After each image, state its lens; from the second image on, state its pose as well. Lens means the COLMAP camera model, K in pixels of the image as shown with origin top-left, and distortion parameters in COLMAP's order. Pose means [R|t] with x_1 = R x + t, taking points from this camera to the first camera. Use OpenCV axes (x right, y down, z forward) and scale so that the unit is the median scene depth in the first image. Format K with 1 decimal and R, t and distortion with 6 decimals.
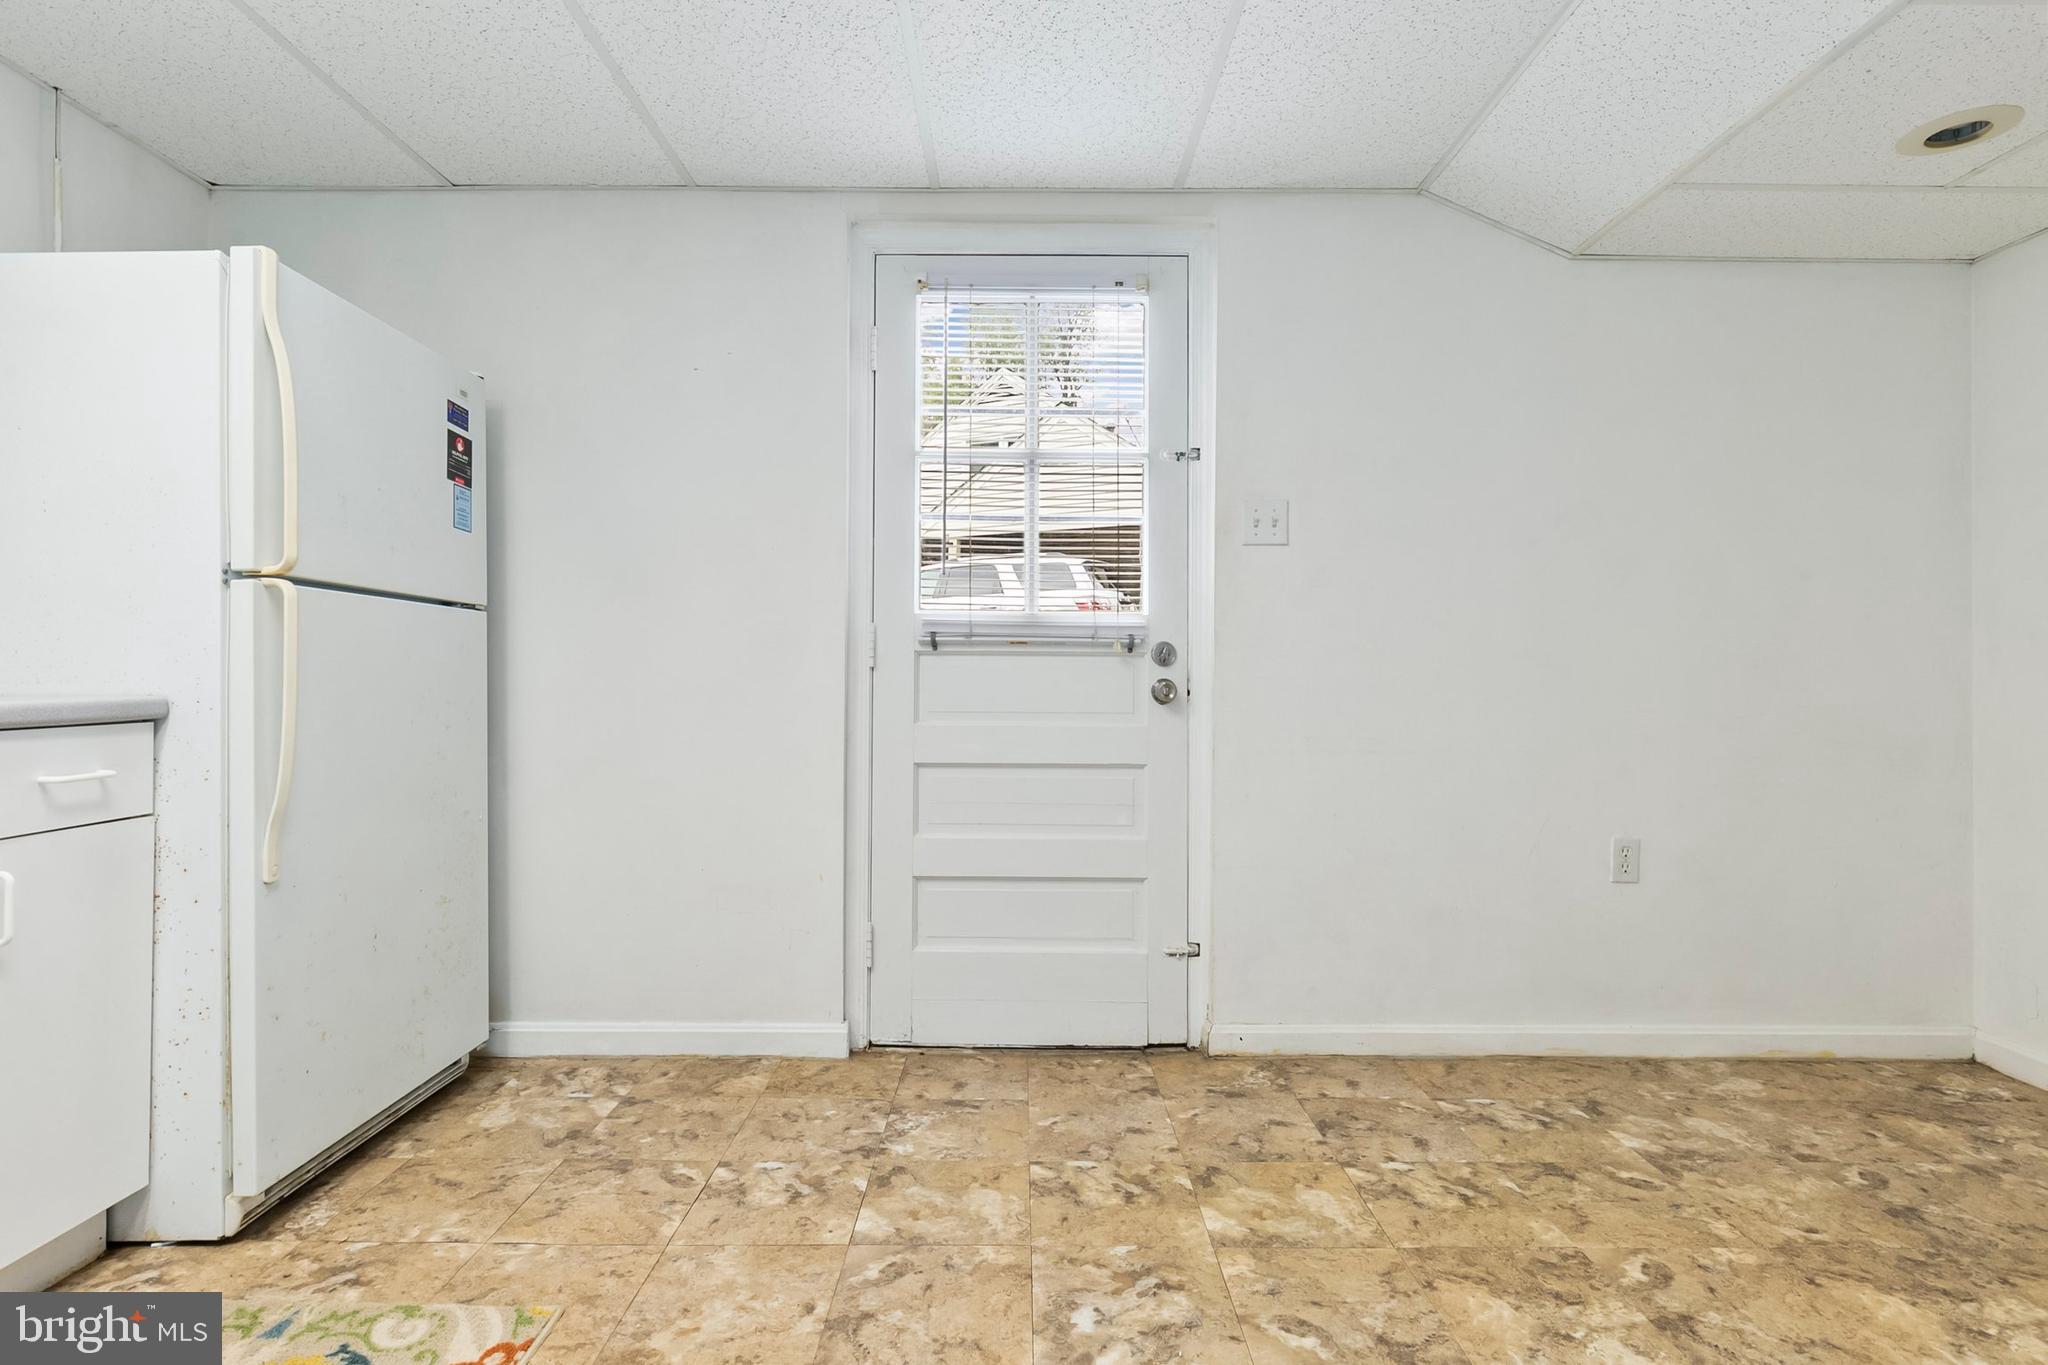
lens RADIAL K [[1025.1, 0, 1023.1], [0, 1025.1, 666.0], [0, 0, 1]] dist [0.002502, -0.001330]
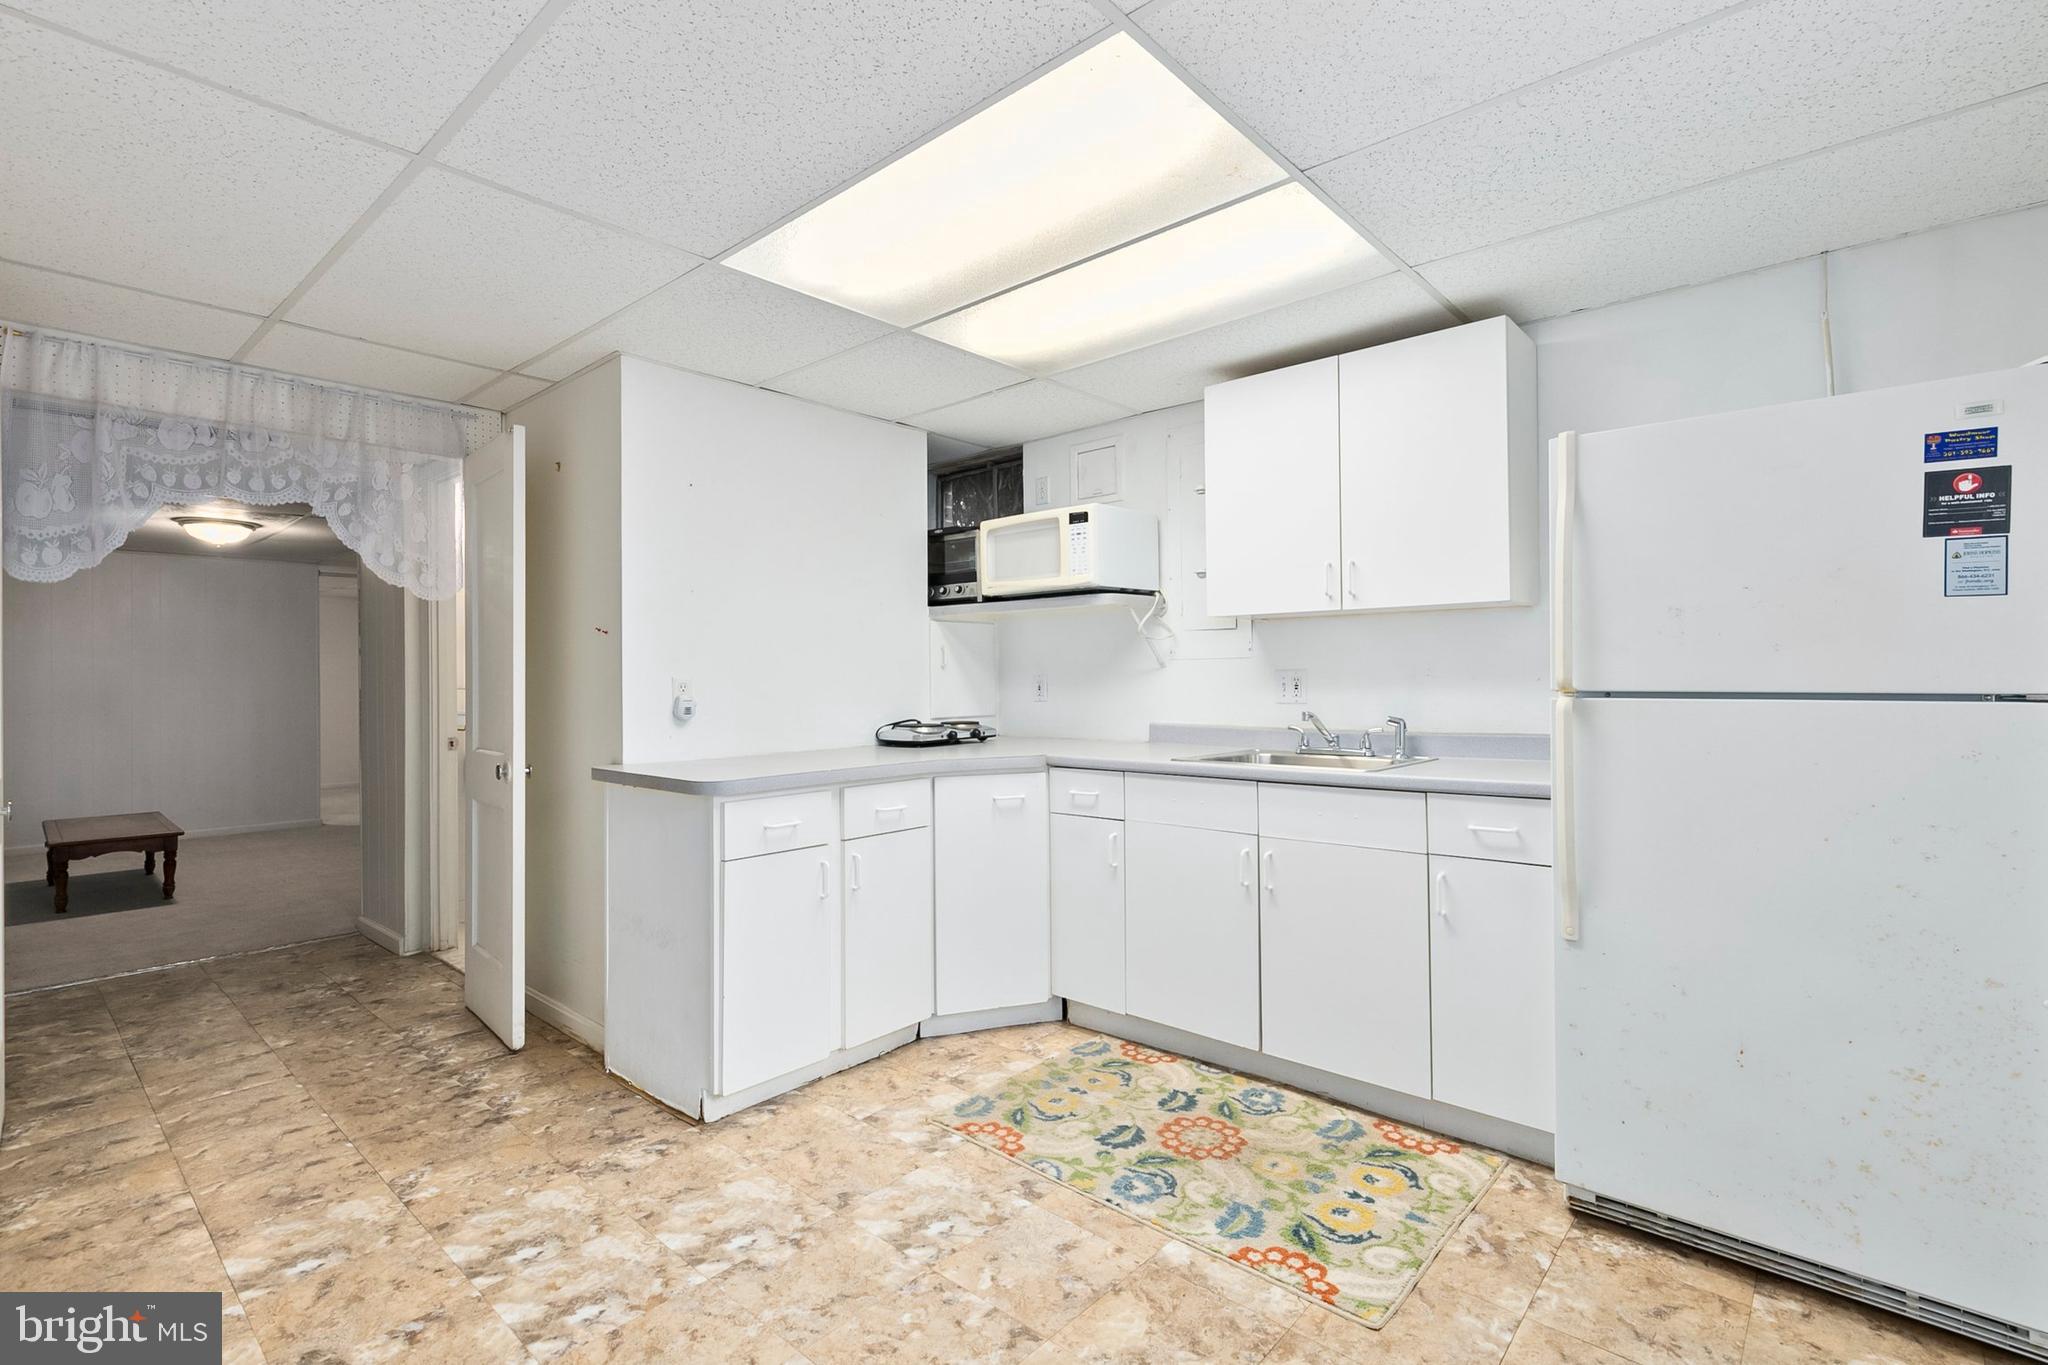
lens RADIAL K [[942.5, 0, 1021.5], [0, 942.5, 657.9], [0, 0, 1]] dist [0.003249, -0.000108]
pose [[-0.669669, -0.013051, -0.742545, 0.446535], [0.017236, 0.999303, -0.033108, -0.082146], [0.742459, -0.034971, -0.668978, 1.005361]]
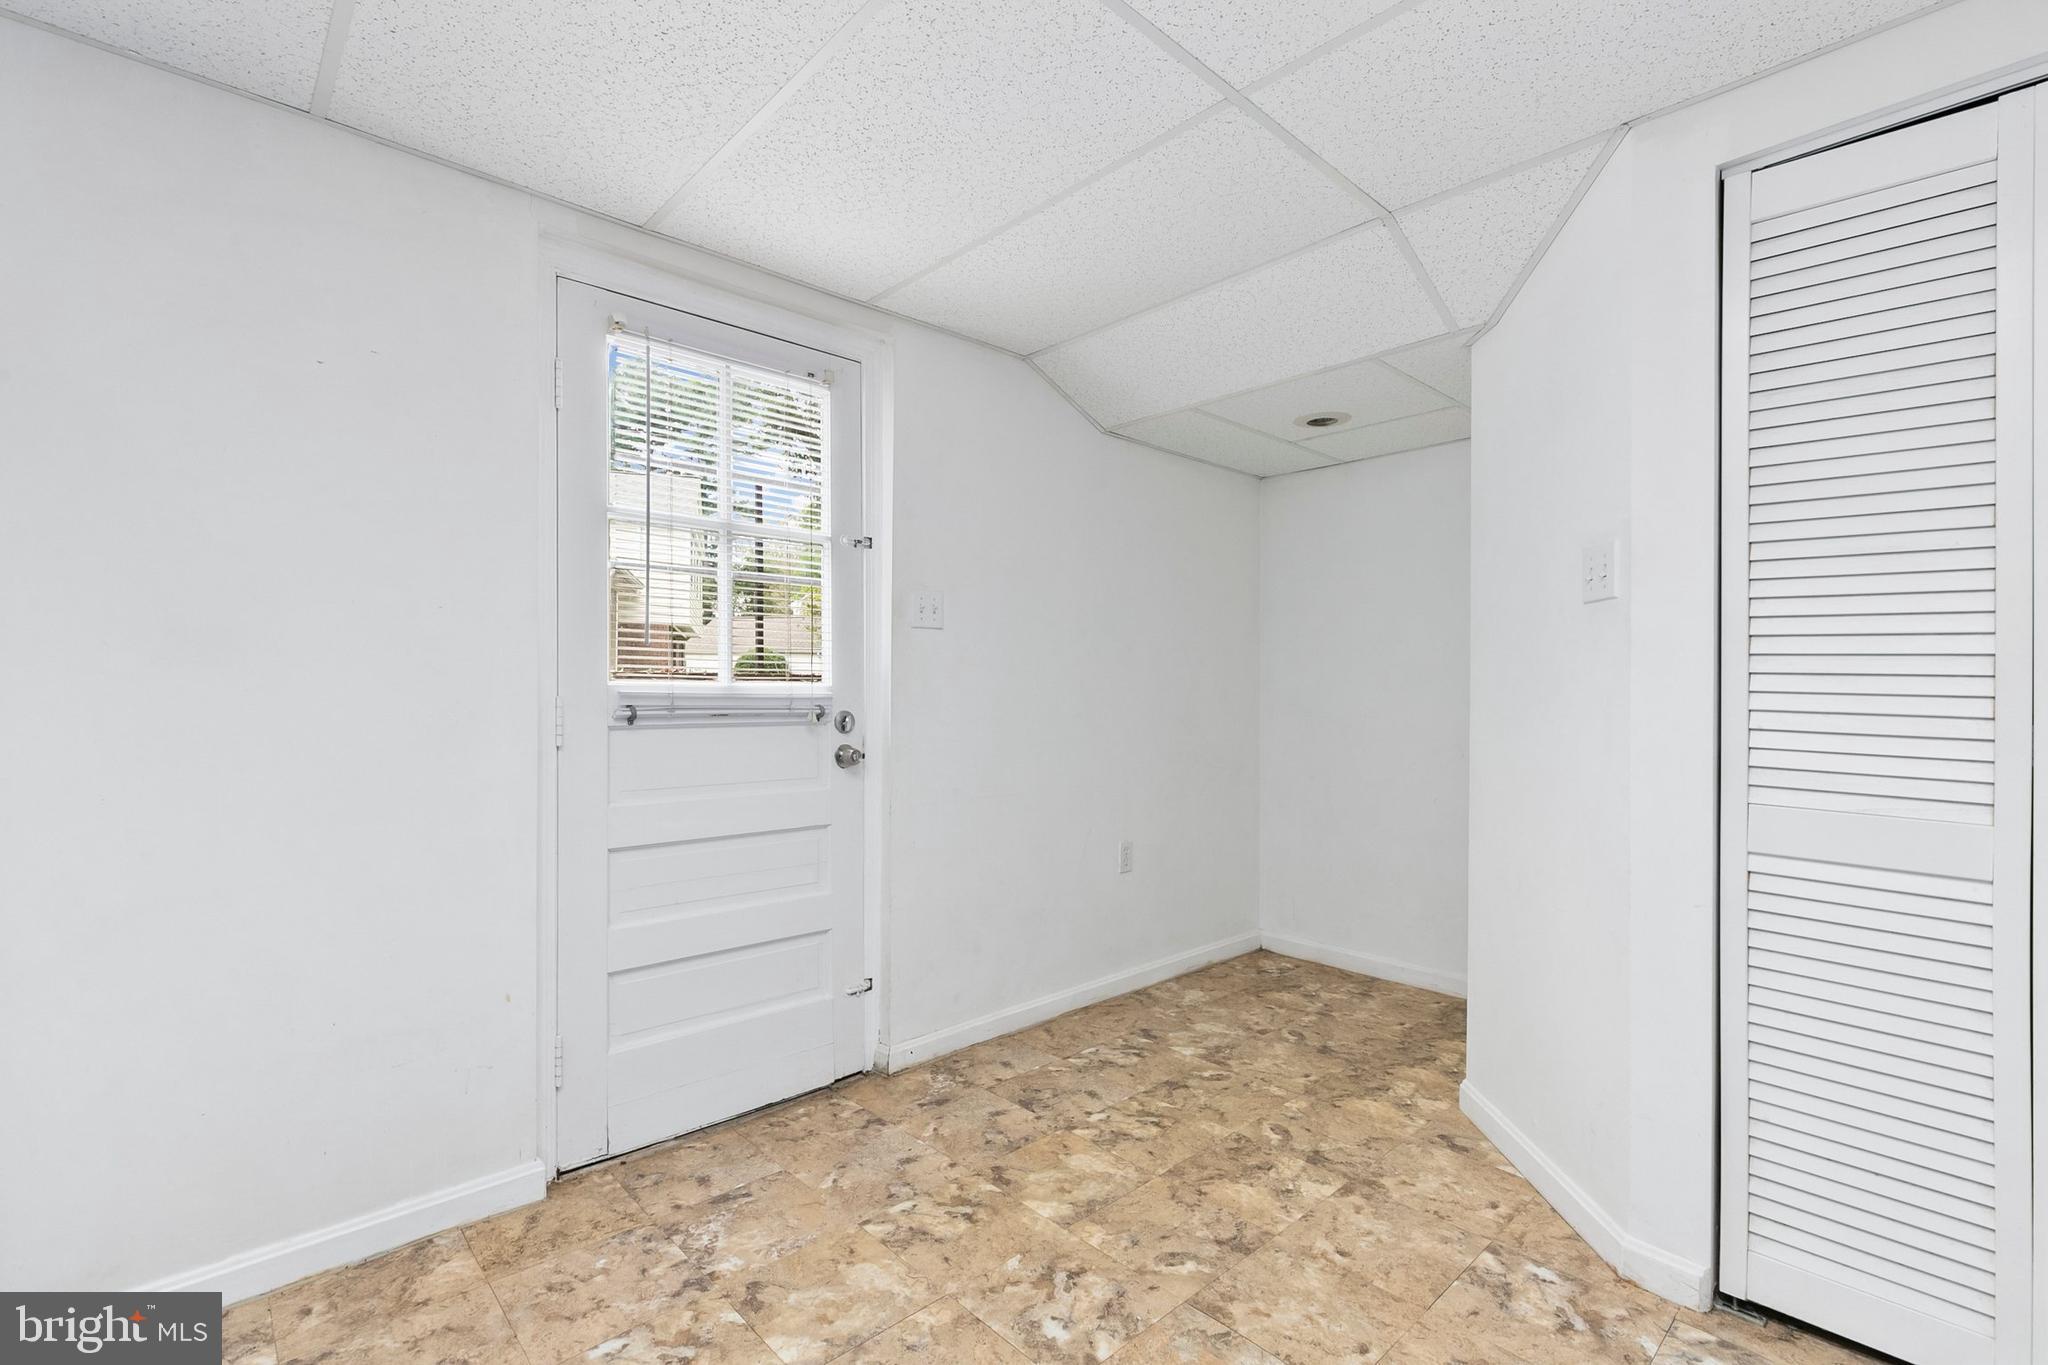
lens RADIAL K [[914.7, 0, 1024.0], [0, 914.7, 682.5], [0, 0, 1]] dist [0.006239, -0.000144]
pose [[0.735461, 0.002587, 0.677562, -0.466428], [-0.010022, 0.999925, 0.007061, -0.076153], [-0.677493, -0.011983, 0.735432, 0.179571]]
